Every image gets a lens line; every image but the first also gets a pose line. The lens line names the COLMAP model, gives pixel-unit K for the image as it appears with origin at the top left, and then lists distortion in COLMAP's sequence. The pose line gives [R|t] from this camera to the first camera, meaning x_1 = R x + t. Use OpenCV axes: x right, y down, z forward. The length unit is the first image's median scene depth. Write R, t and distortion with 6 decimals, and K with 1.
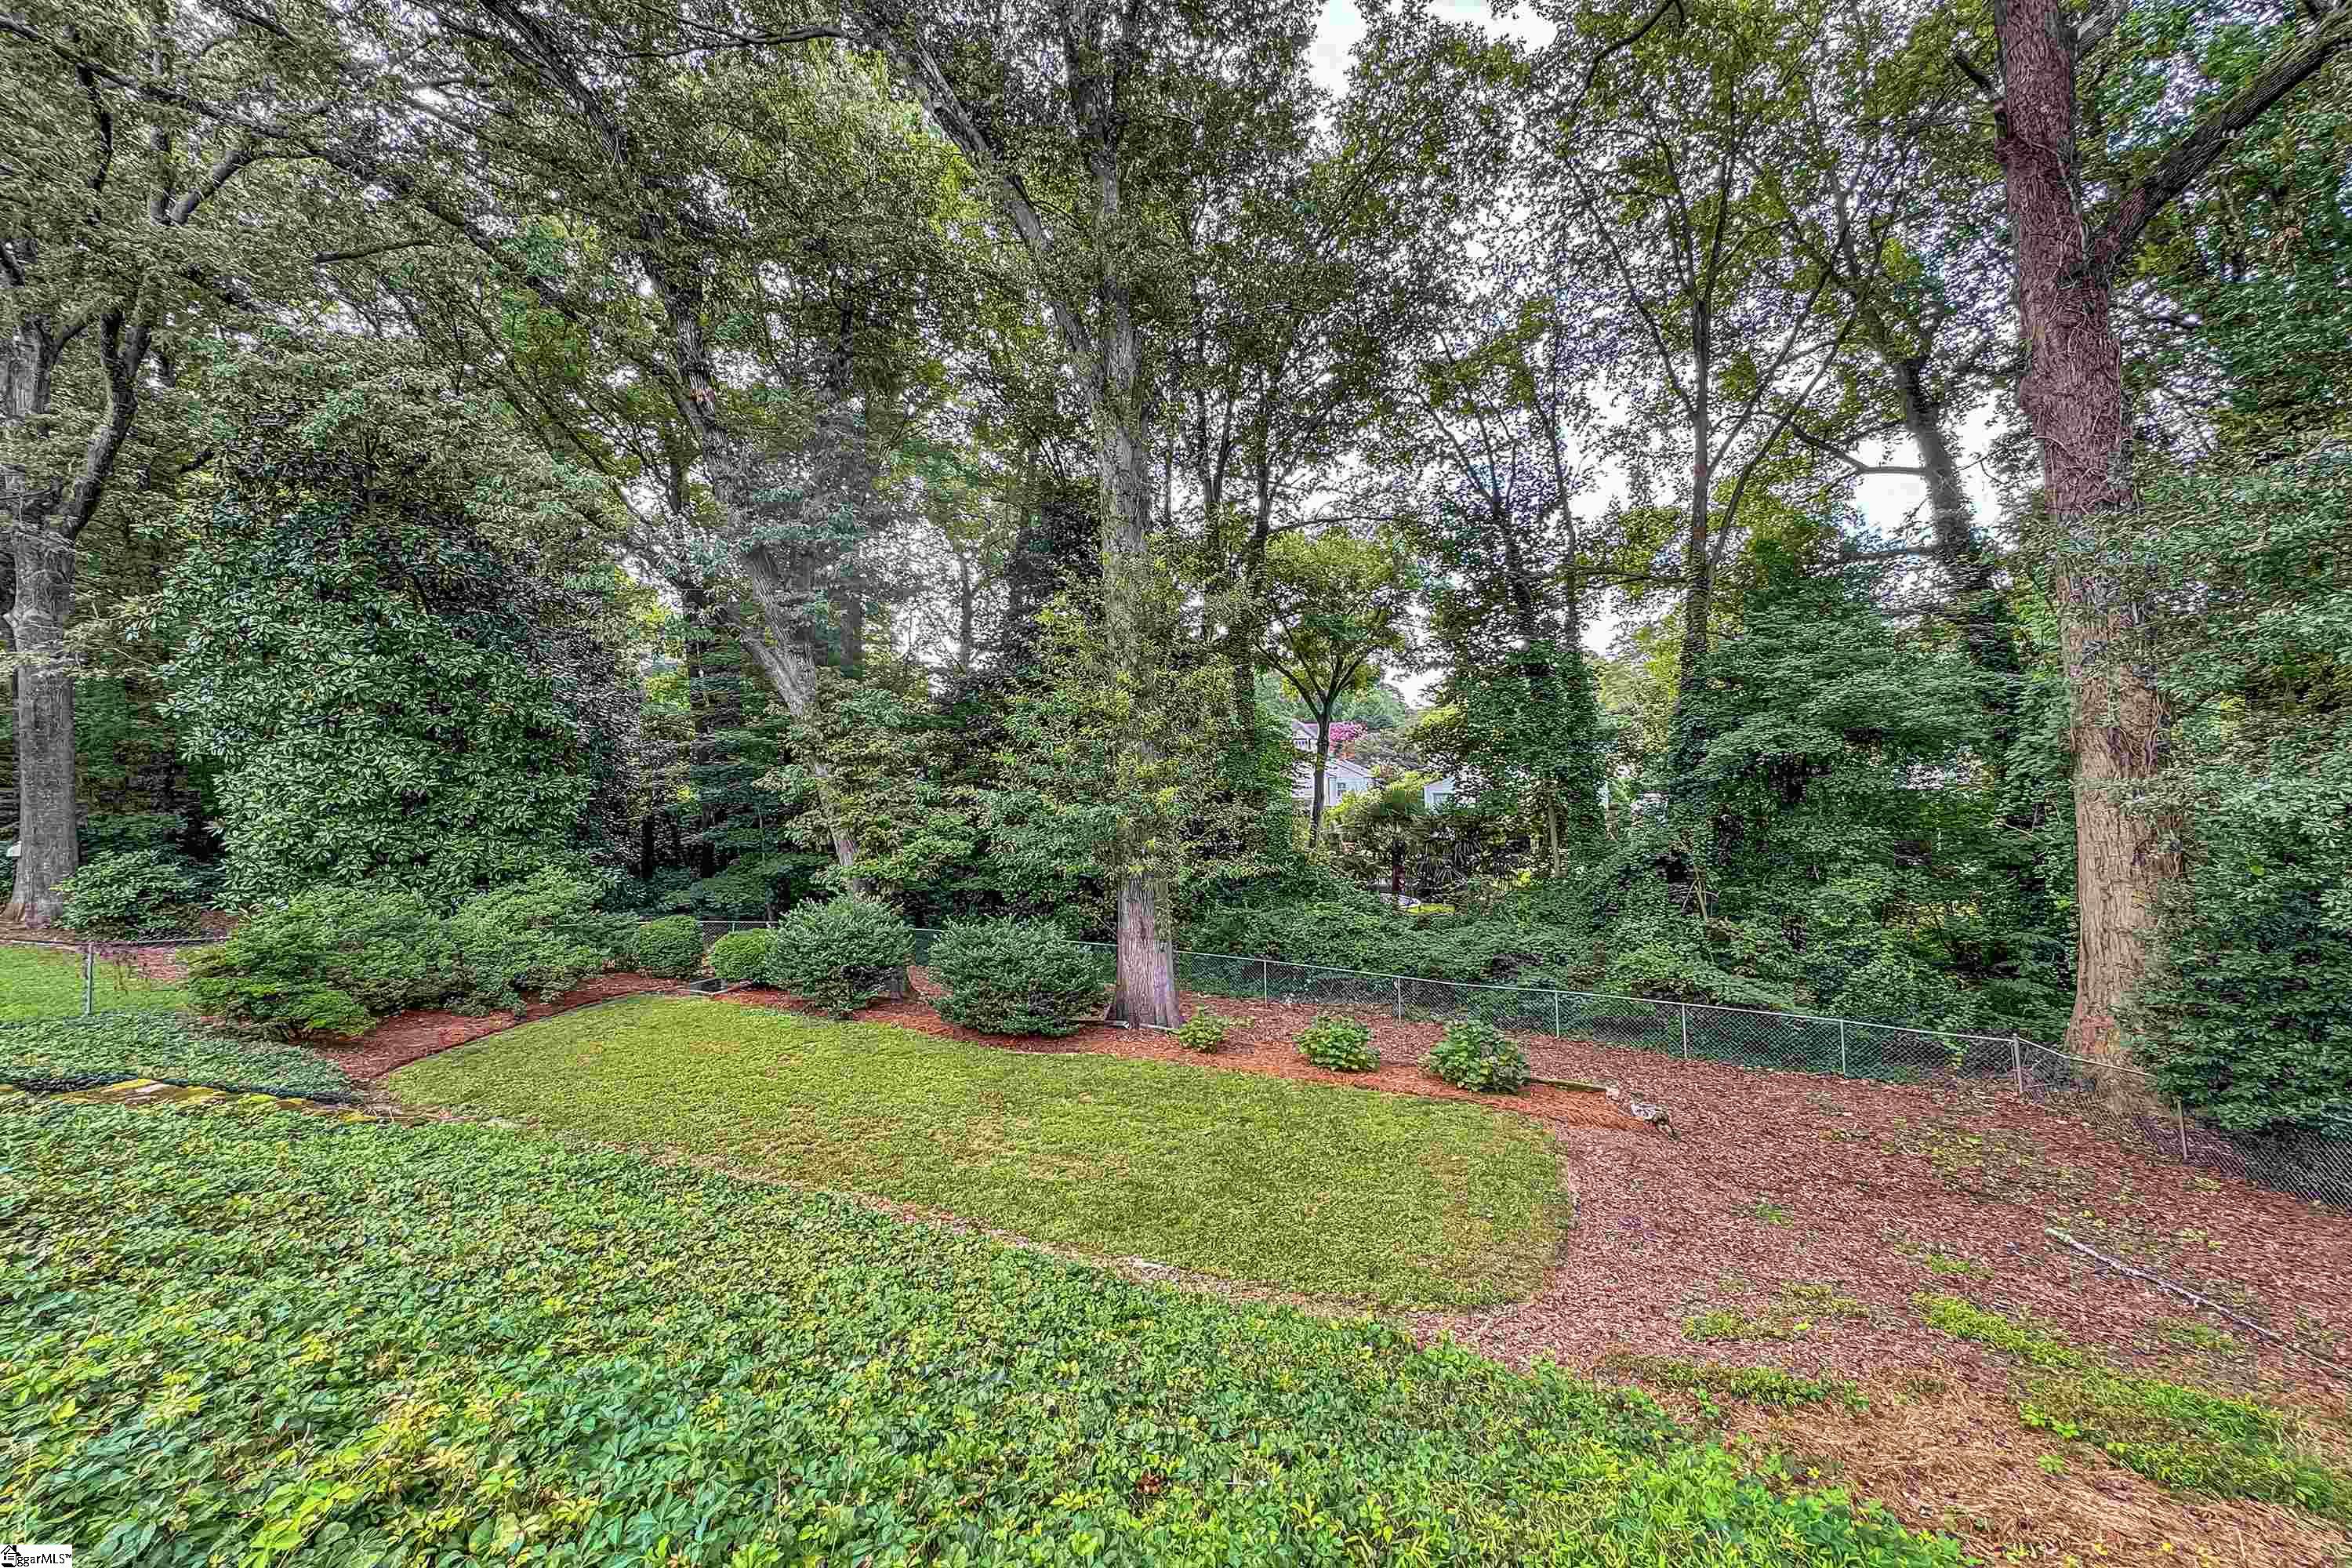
lens RADIAL K [[958.3, 0, 1176.0], [0, 958.3, 784.0], [0, 0, 1]] dist [0.000861, 0.000078]
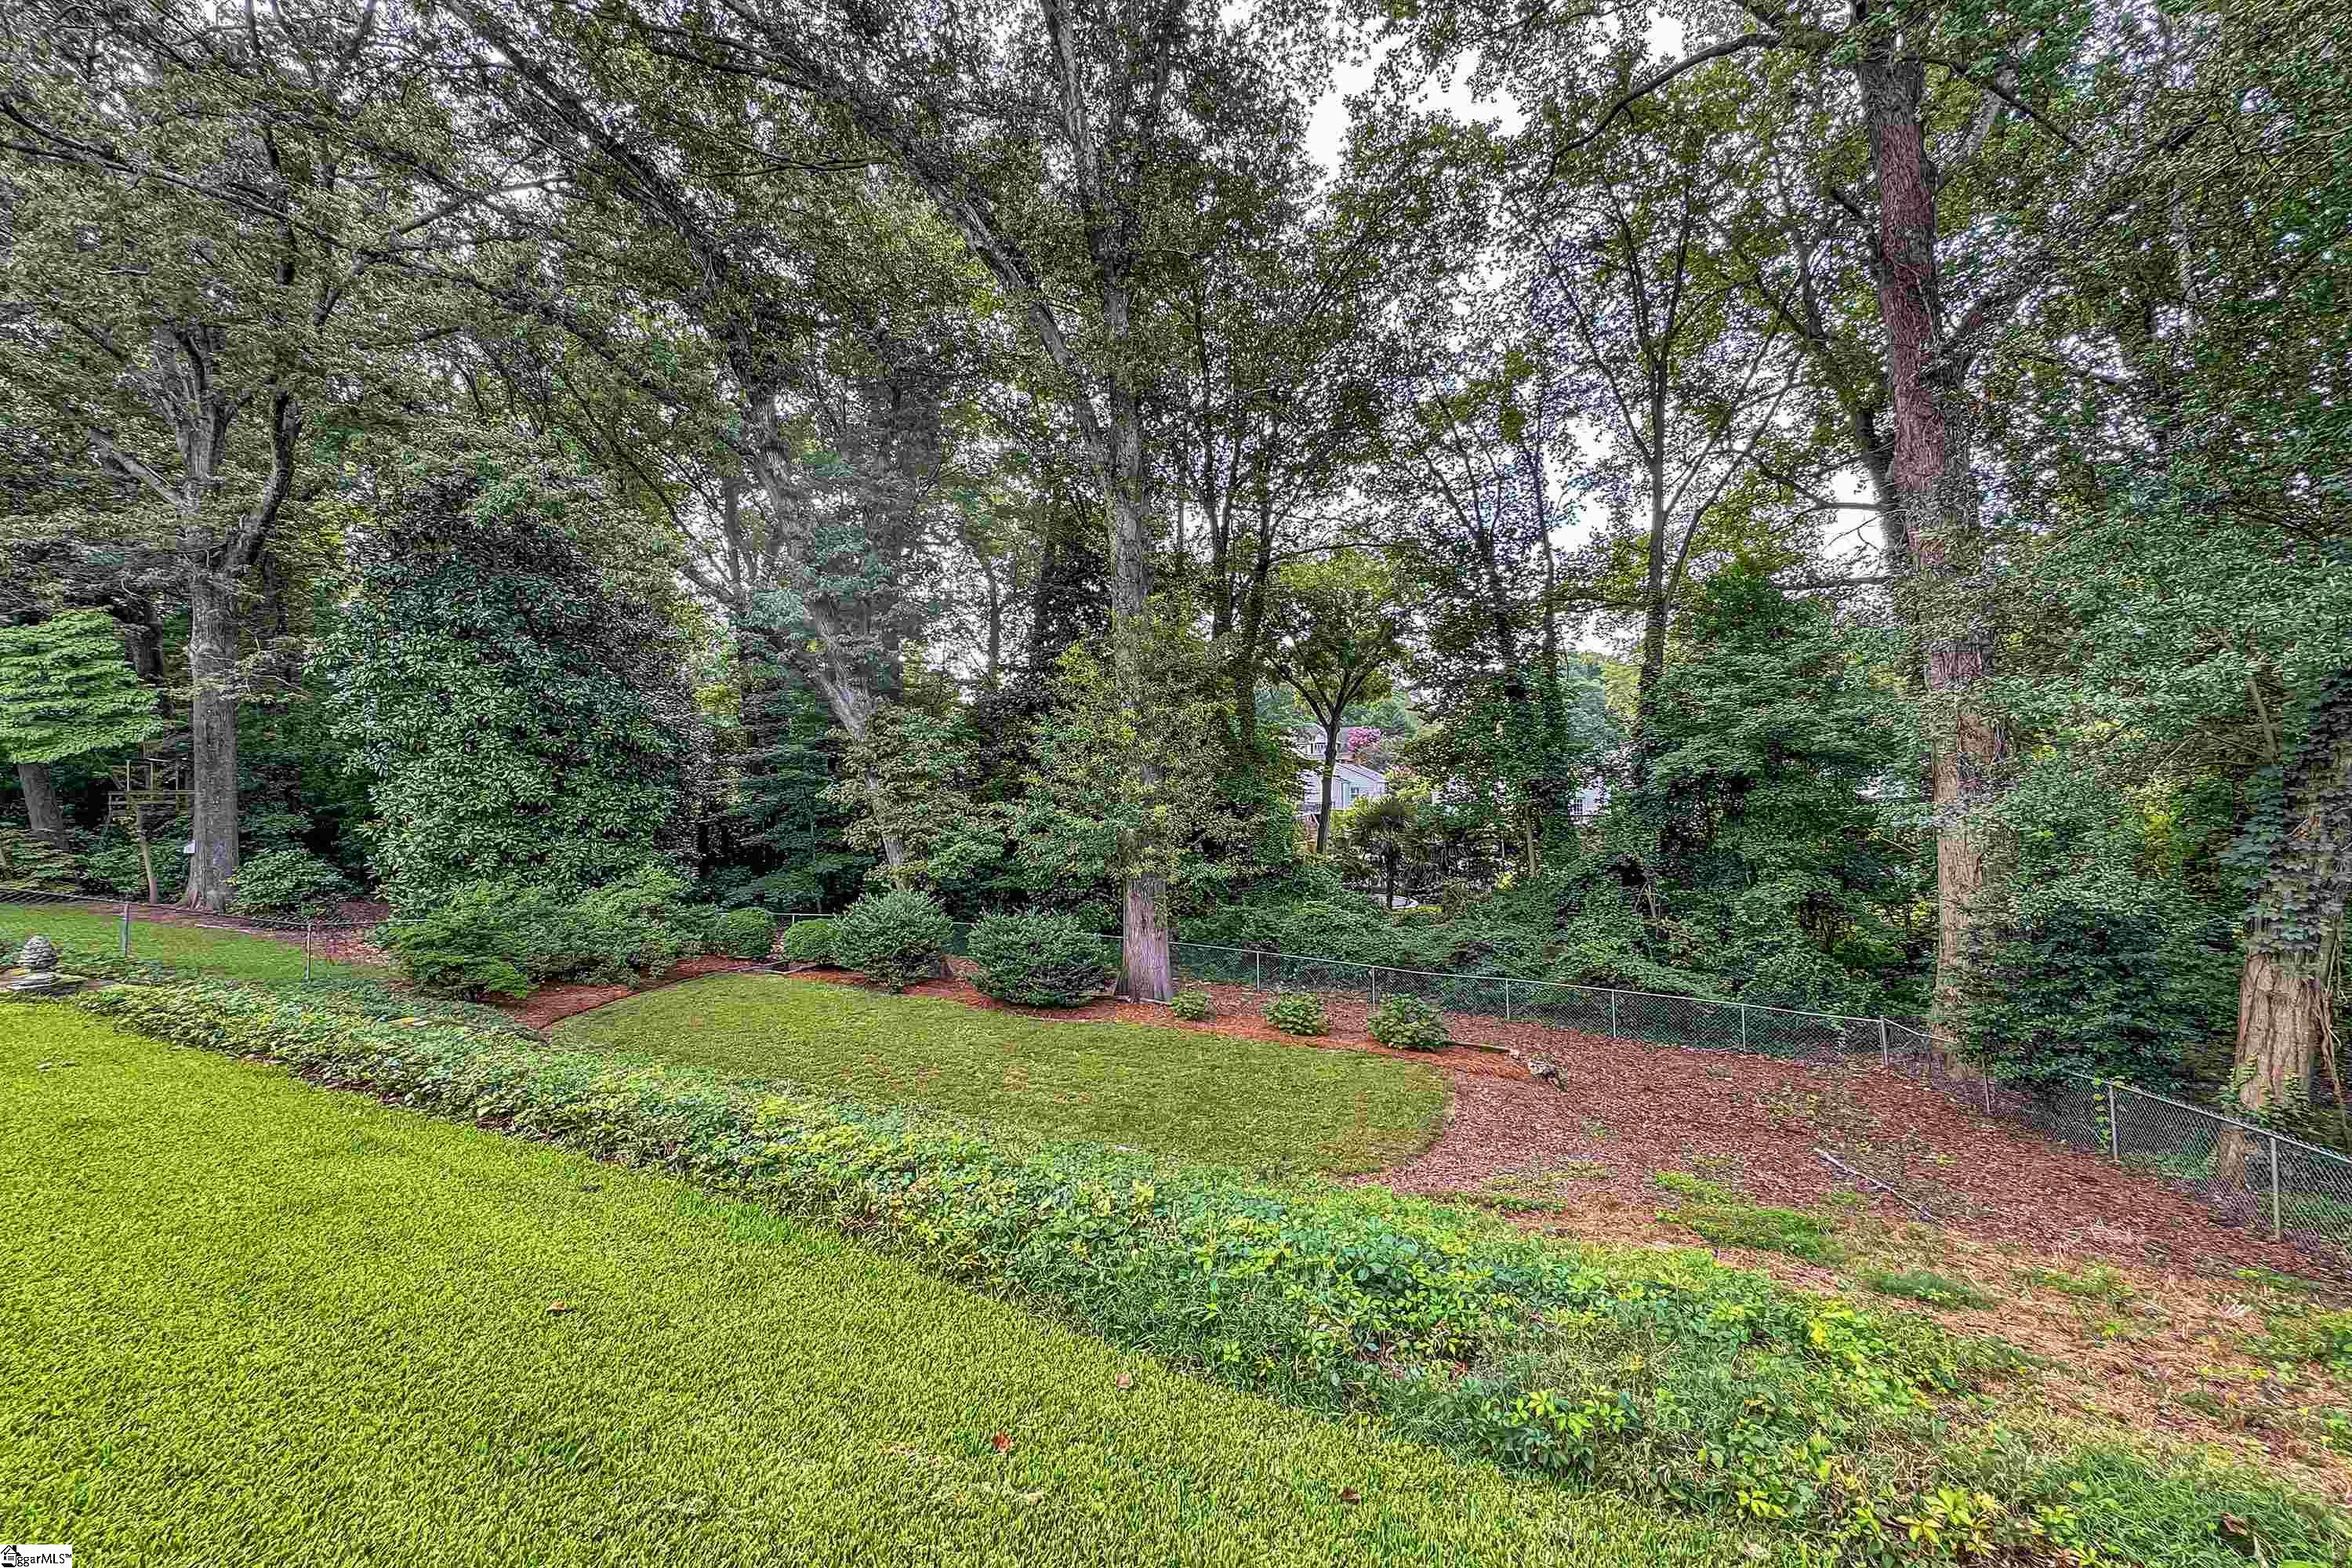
lens RADIAL K [[952.0, 0, 1176.0], [0, 952.0, 784.0], [0, 0, 1]] dist [-0.001021, 0.000009]
pose [[0.999690, 0.004664, -0.024443, 0.023707], [-0.004701, 0.999988, -0.001453, -0.012896], [0.024435, 0.001568, 0.999700, -0.134385]]
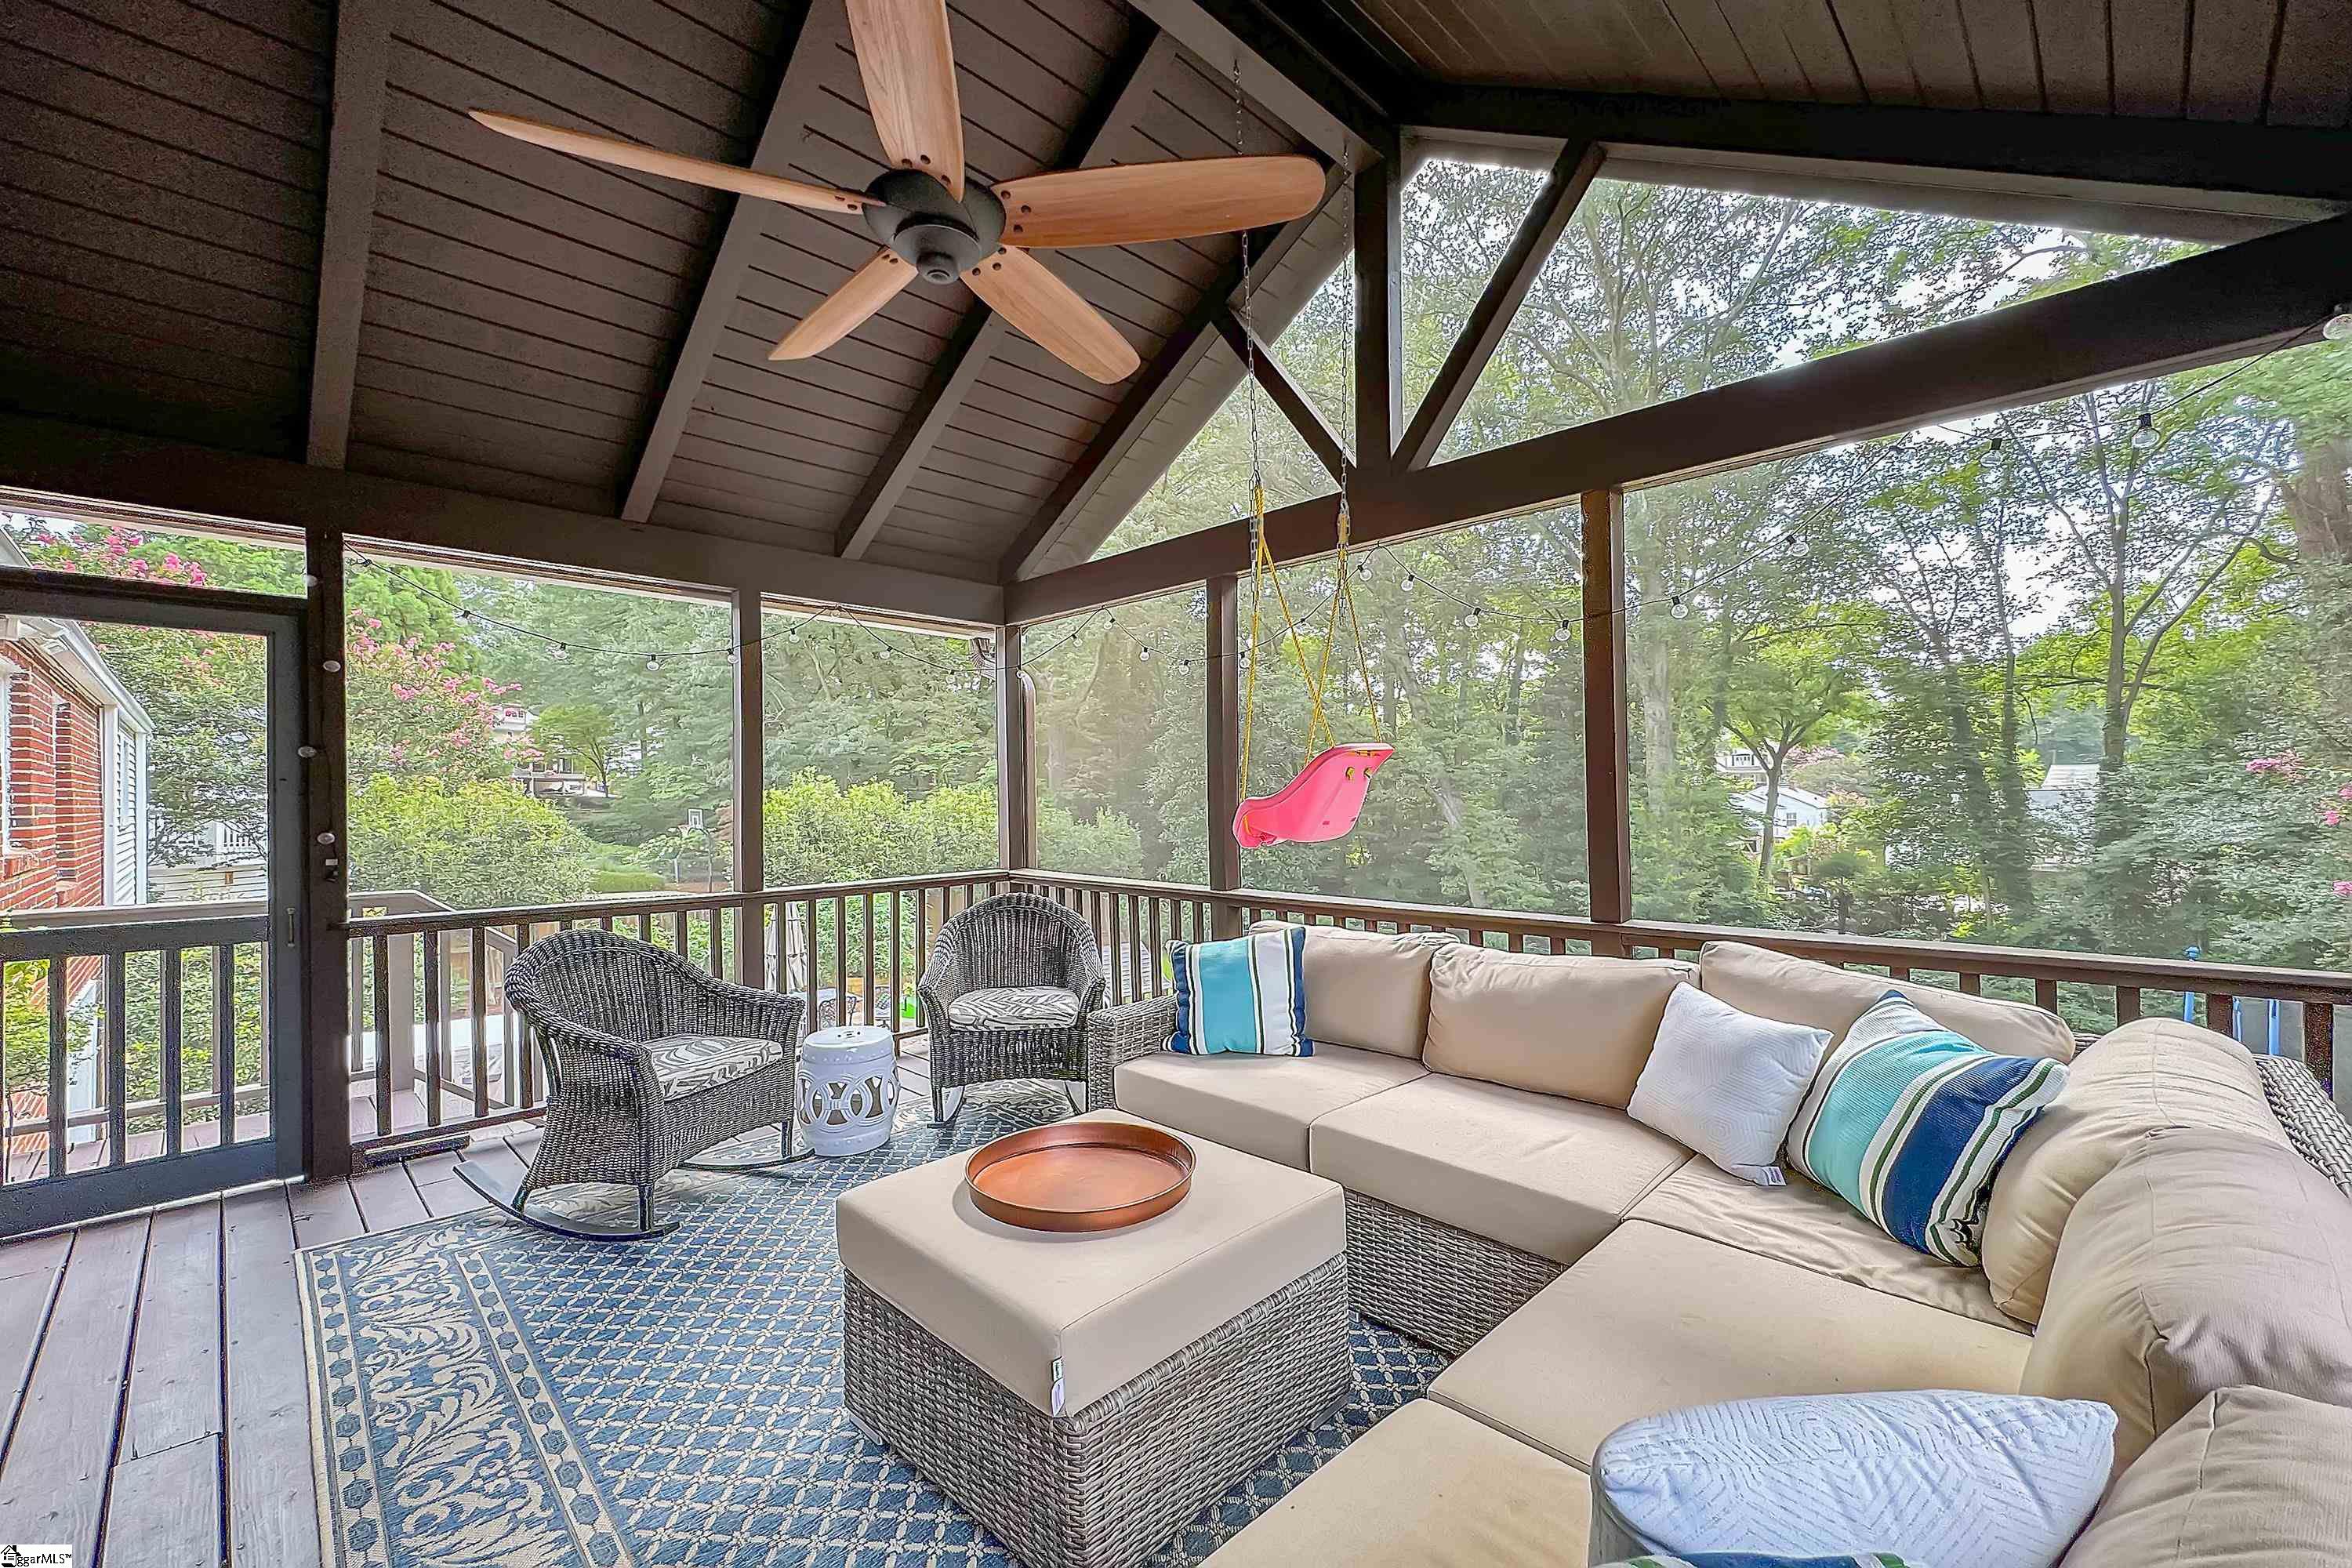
lens RADIAL K [[958.3, 0, 1176.0], [0, 958.3, 784.0], [0, 0, 1]] dist [0.000861, 0.000078]
pose [[0.921508, 0.003778, -0.388341, -0.147545], [-0.004035, 0.999992, 0.000154, -0.135981], [0.388339, 0.001426, 0.921516, -0.839429]]
